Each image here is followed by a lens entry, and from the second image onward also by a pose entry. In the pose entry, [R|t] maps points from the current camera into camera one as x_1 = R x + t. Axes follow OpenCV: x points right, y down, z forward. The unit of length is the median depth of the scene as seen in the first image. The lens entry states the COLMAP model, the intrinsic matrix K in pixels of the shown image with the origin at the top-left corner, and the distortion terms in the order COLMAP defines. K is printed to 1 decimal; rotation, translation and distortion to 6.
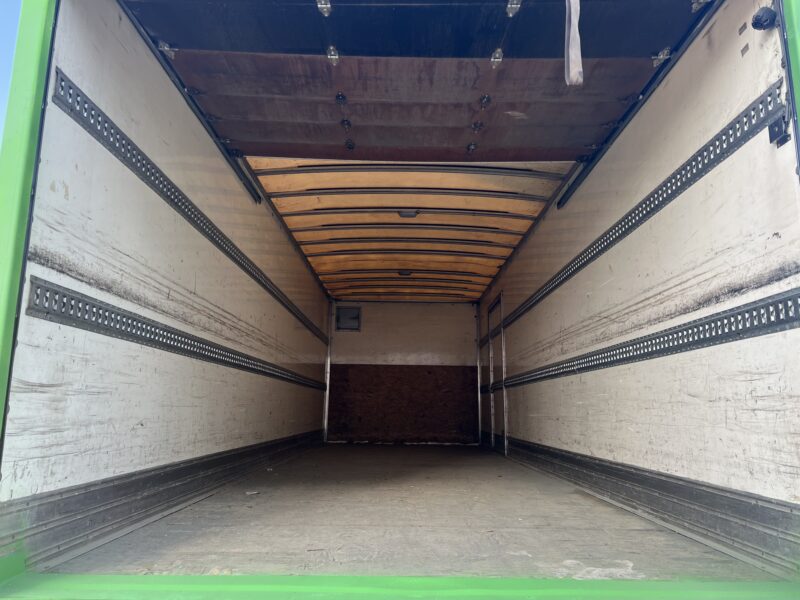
lens RADIAL K [[603.3, 0, 400.0], [0, 603.3, 300.0], [0, 0, 1]] dist [0.045239, -0.004865]
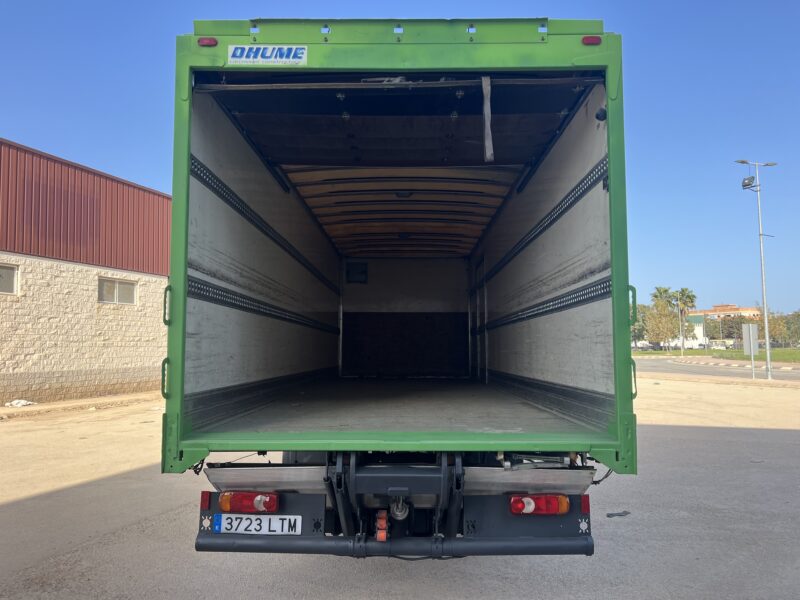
lens RADIAL K [[603.3, 0, 400.0], [0, 603.3, 300.0], [0, 0, 1]] dist [0.045239, -0.004865]
pose [[0.999838, -0.012712, -0.012767, 0.022468], [0.013861, 0.995443, 0.094346, -0.051666], [0.011510, -0.094507, 0.995458, -0.326655]]
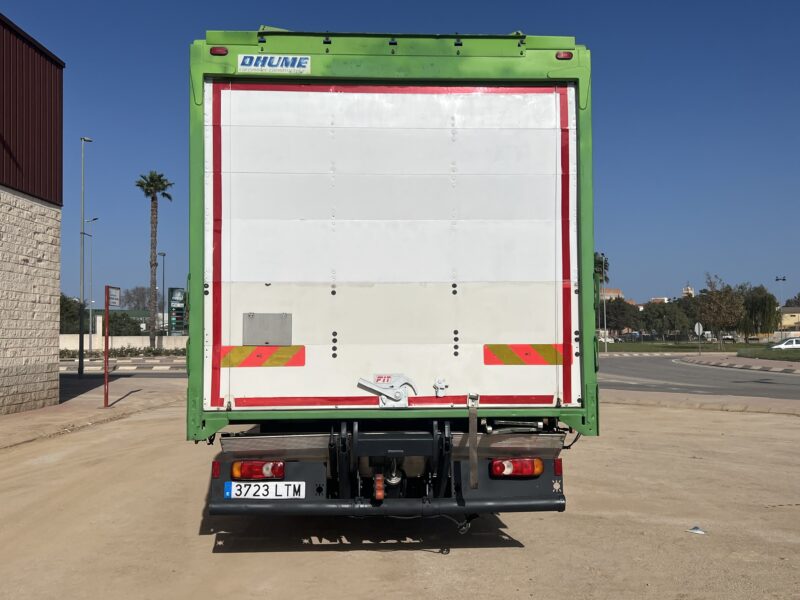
lens RADIAL K [[804.9, 0, 400.0], [0, 804.9, 300.0], [0, 0, 1]] dist [0.188890, -0.524226]
pose [[0.998657, -0.014483, 0.049752, -0.043175], [0.009034, 0.994105, 0.108040, -0.087135], [-0.051023, -0.107446, 0.992901, -0.743413]]
